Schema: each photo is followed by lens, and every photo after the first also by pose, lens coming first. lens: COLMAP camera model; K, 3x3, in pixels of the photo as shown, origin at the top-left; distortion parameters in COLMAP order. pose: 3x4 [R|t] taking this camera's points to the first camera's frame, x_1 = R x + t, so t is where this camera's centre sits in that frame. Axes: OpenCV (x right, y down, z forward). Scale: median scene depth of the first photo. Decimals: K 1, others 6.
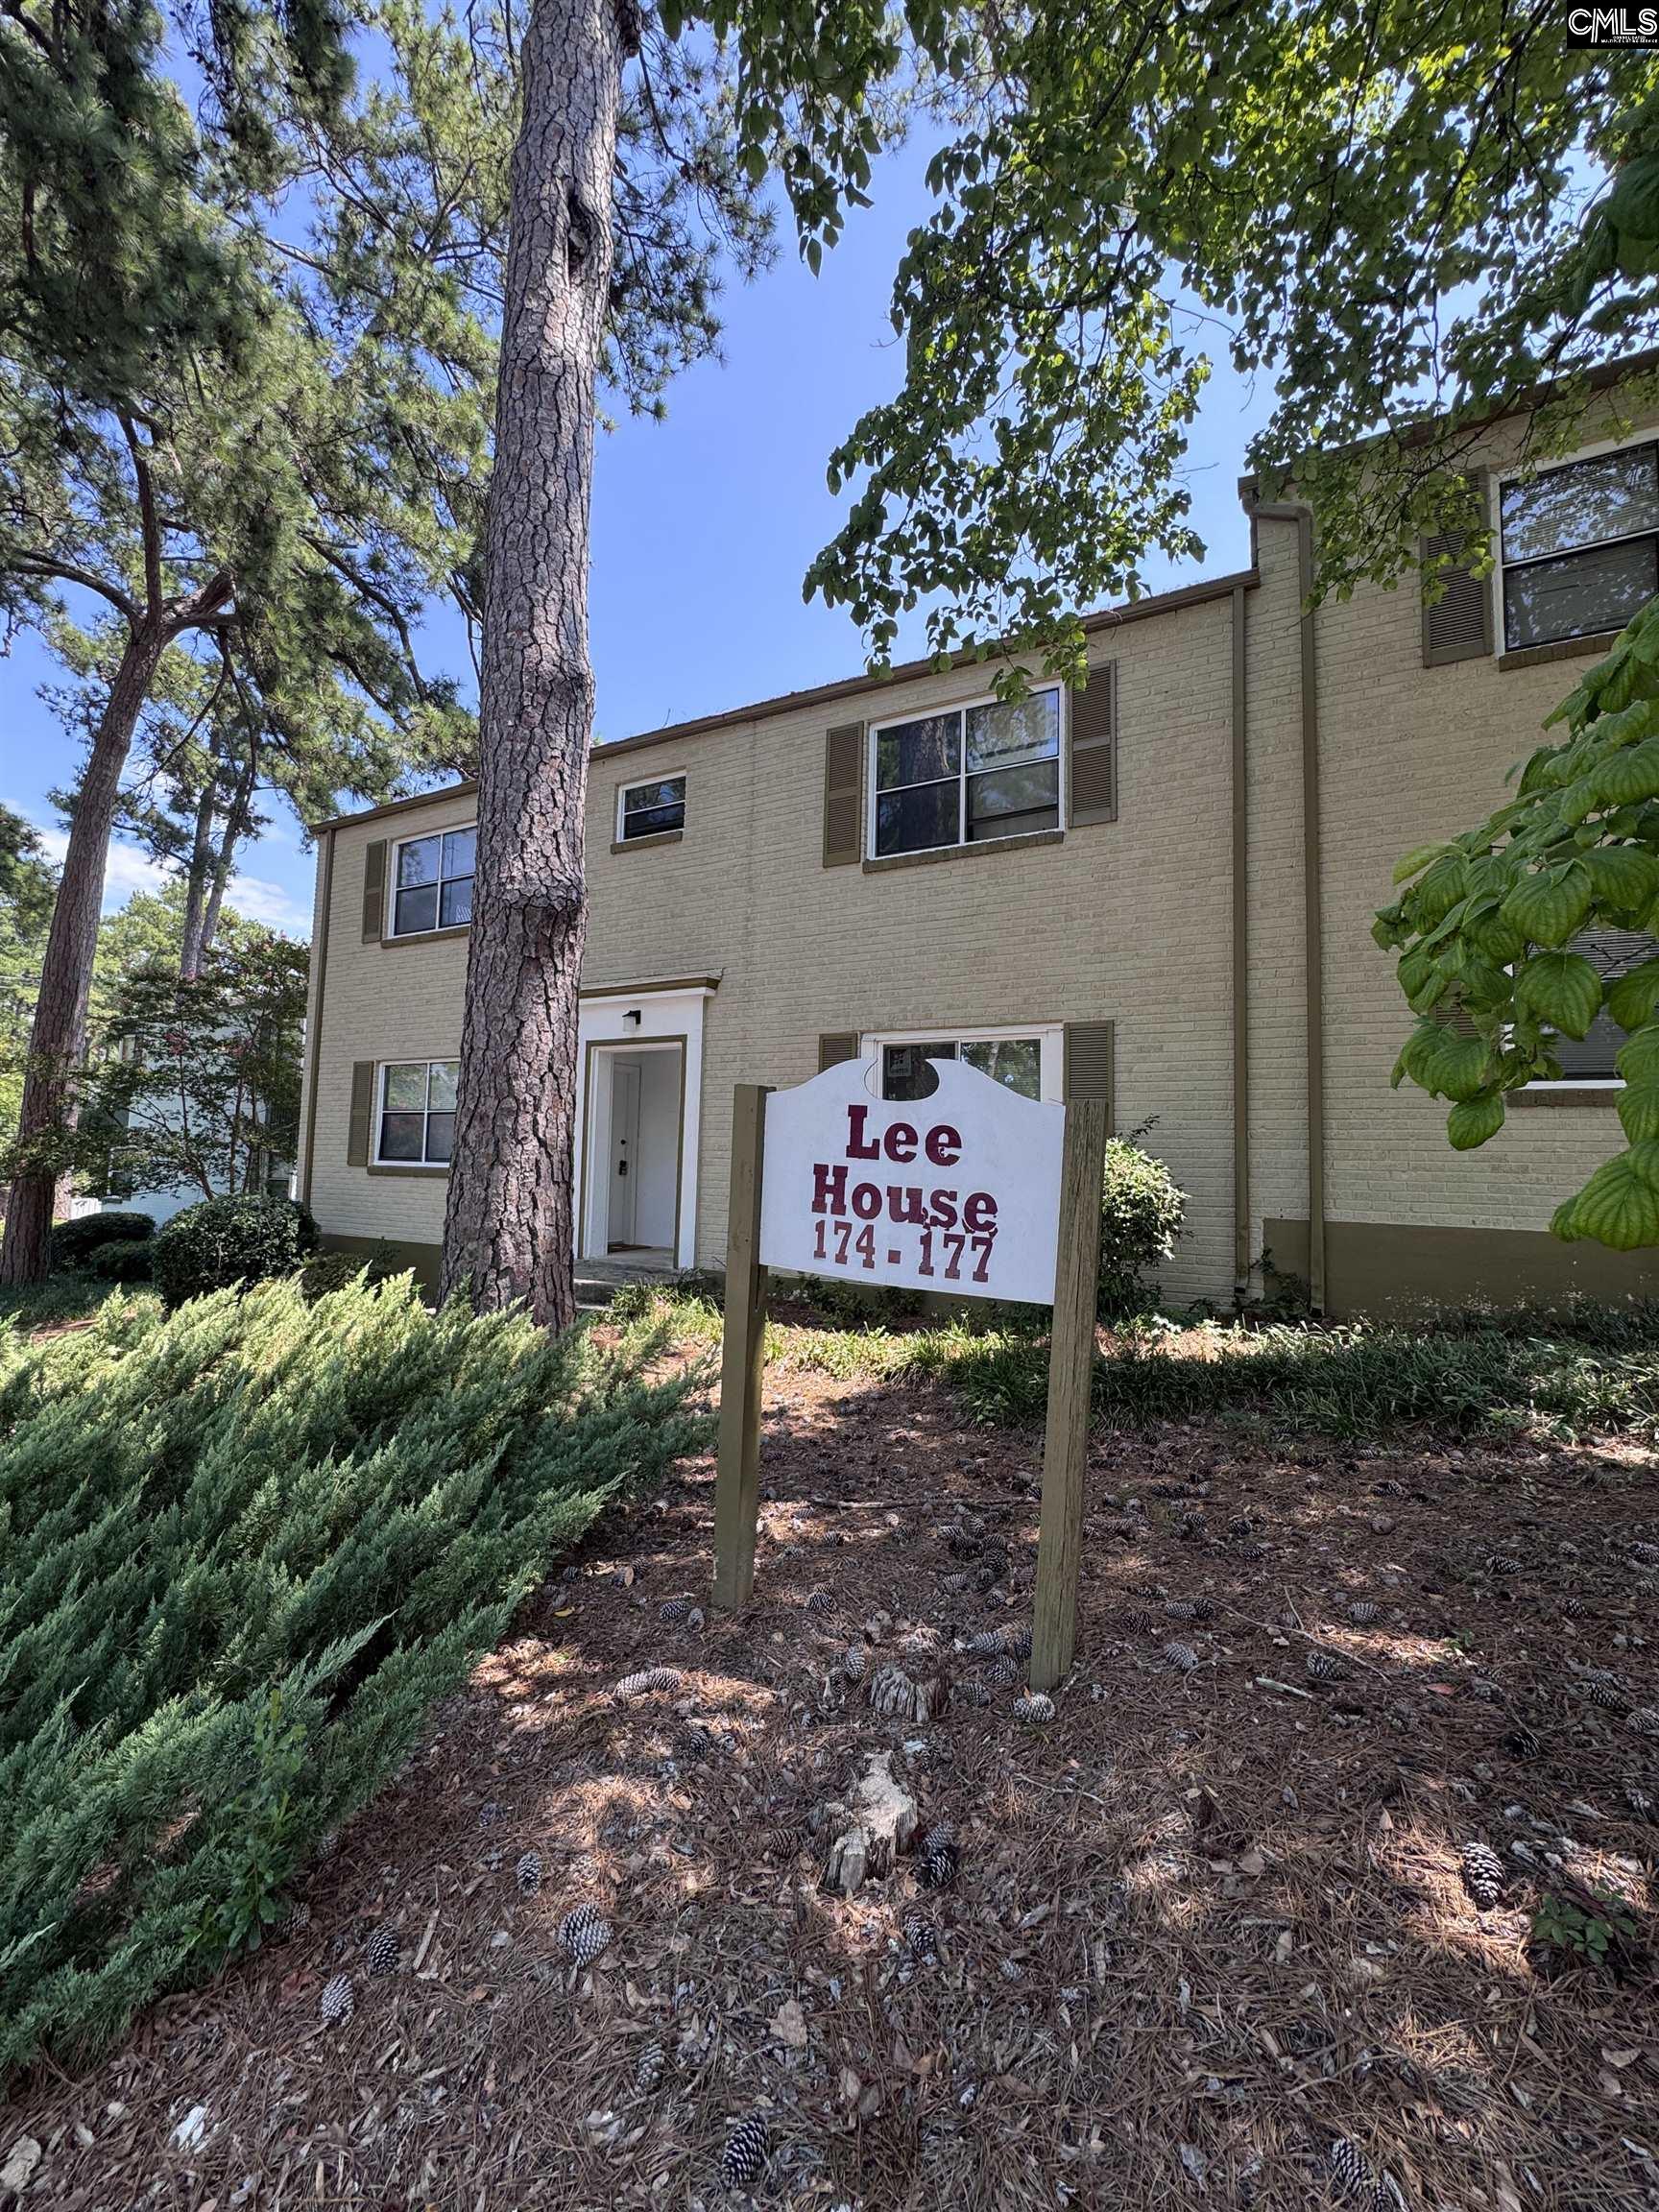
lens RADIAL K [[890.6, 0, 833.8], [0, 890.6, 1106.9], [0, 0, 1]] dist [-0.004598, 0.000761]
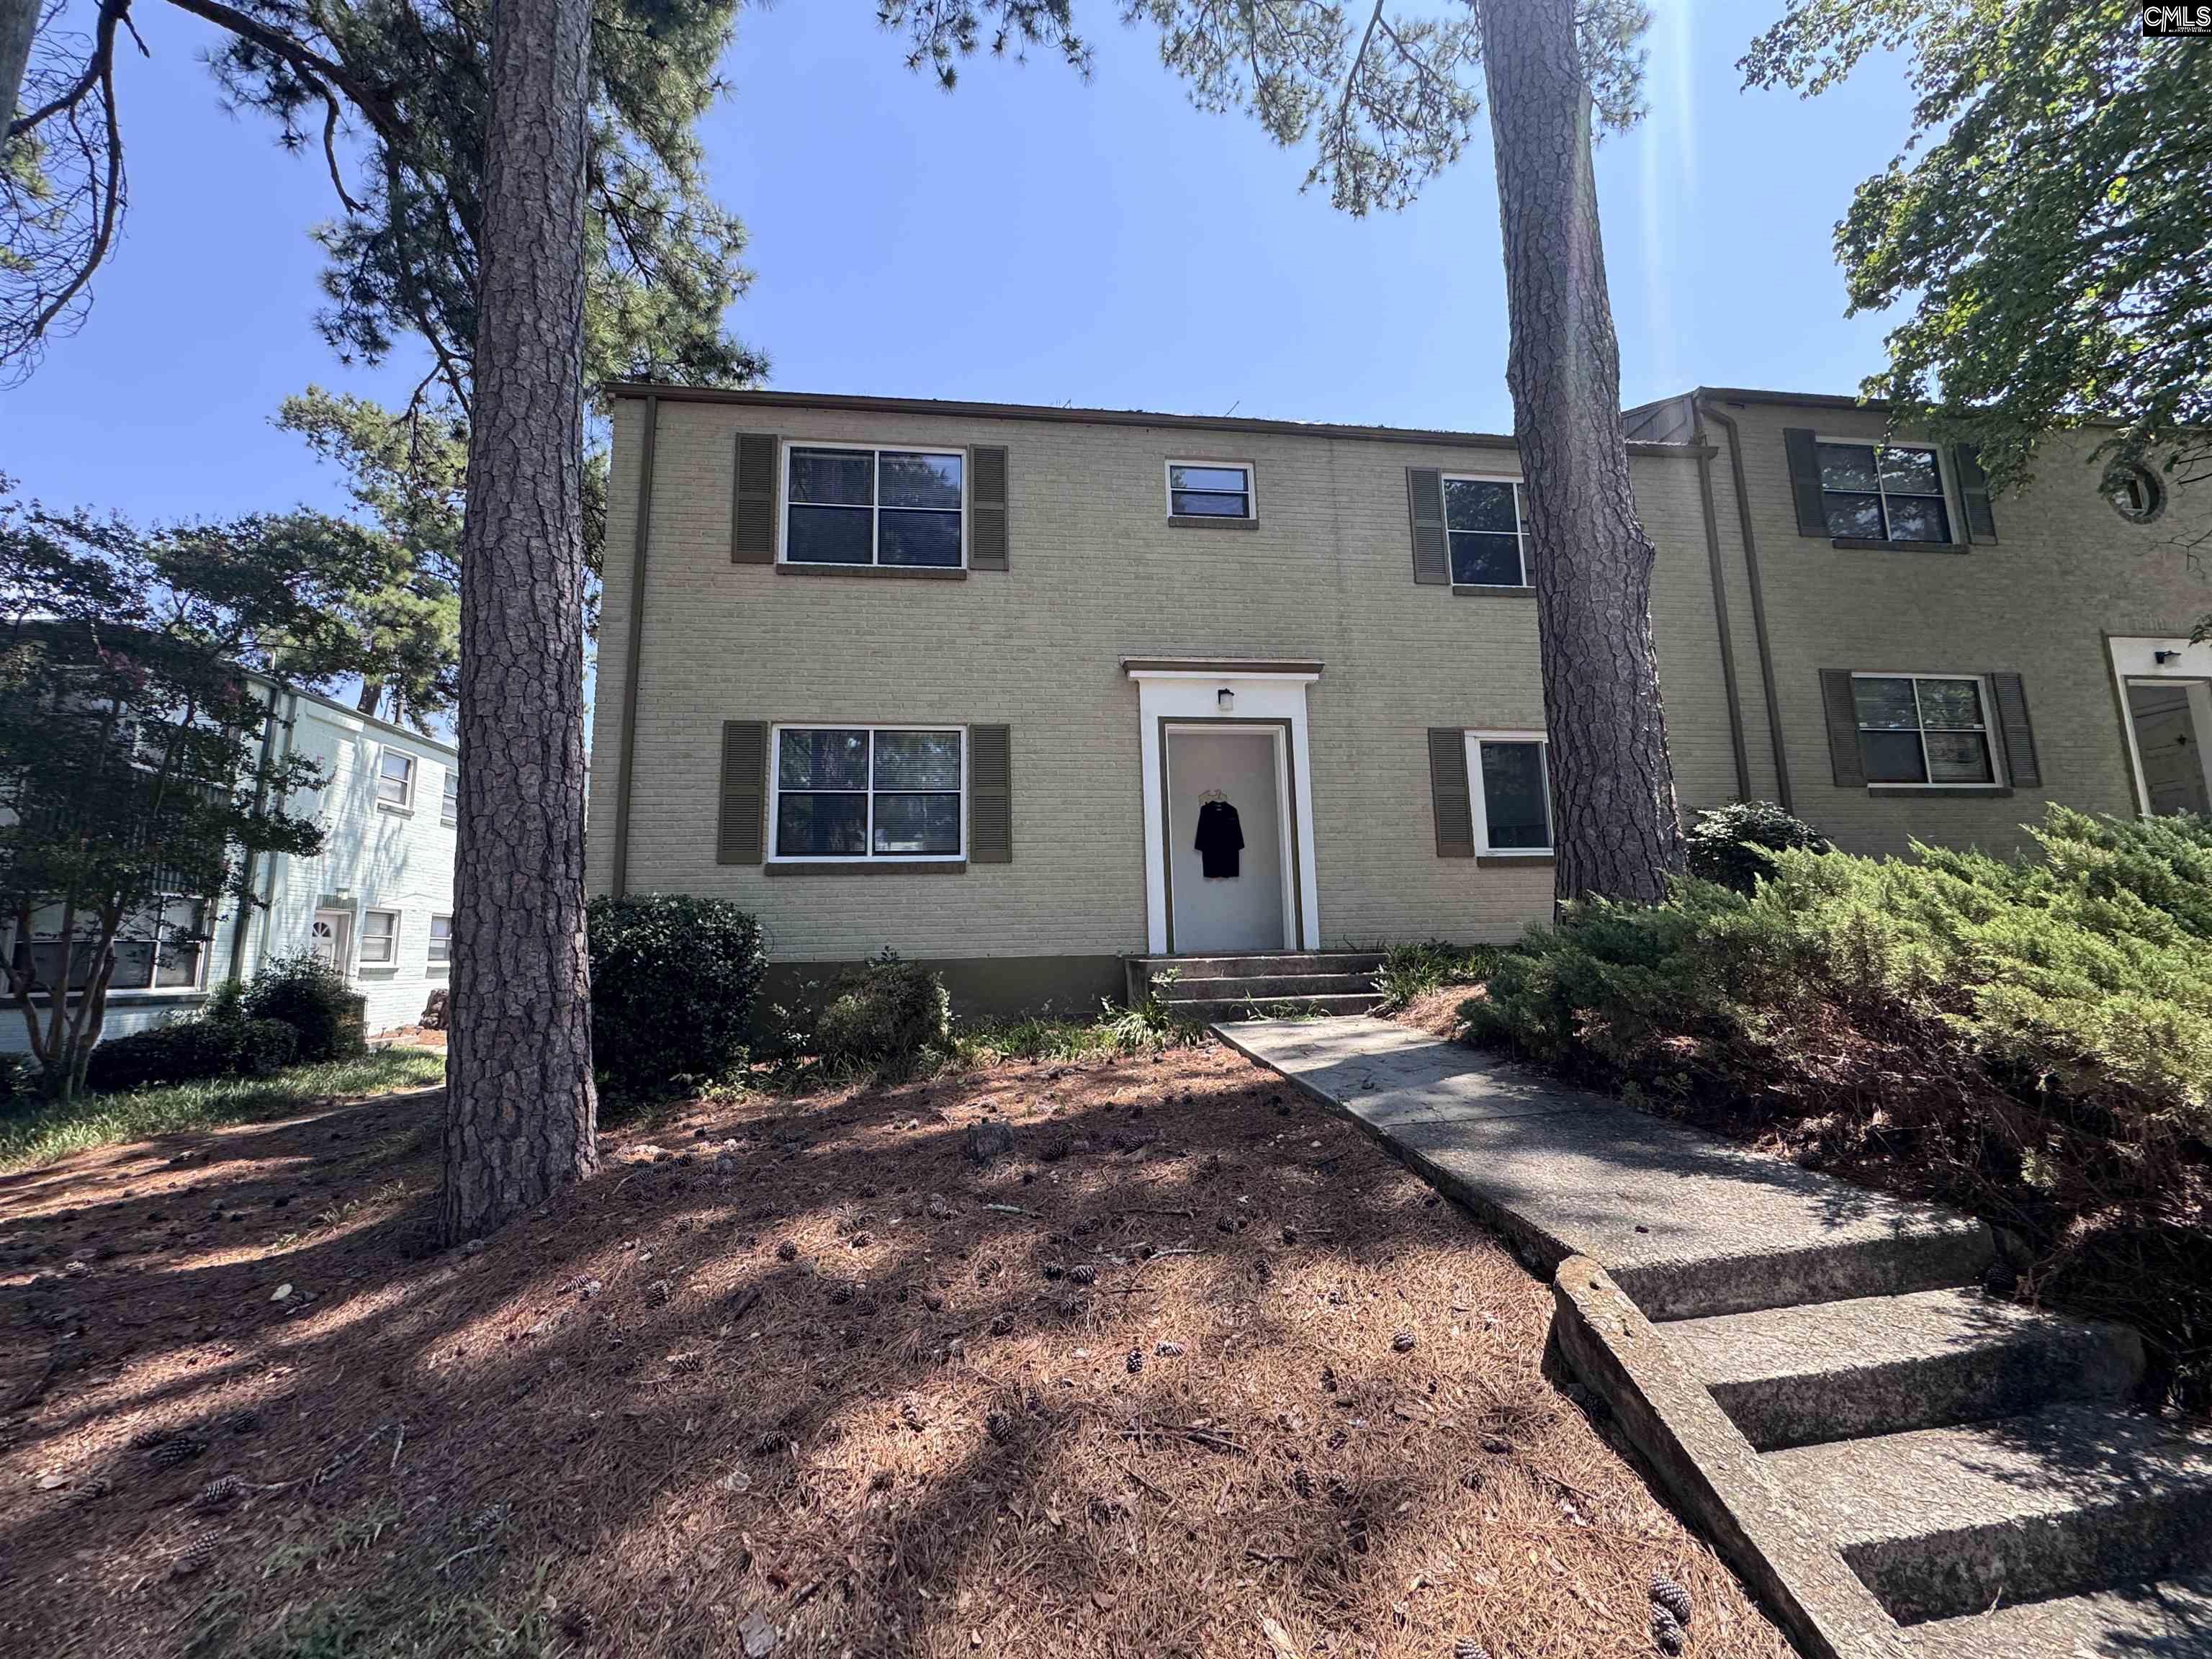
lens RADIAL K [[890.6, 0, 1135.7], [0, 890.6, 775.1], [0, 0, 1]] dist [-0.004598, 0.000761]
pose [[0.802956, 0.049370, 0.593990, -0.713849], [-0.001314, 0.996708, -0.081066, 0.051992], [-0.596036, 0.064311, 0.800378, 0.230537]]
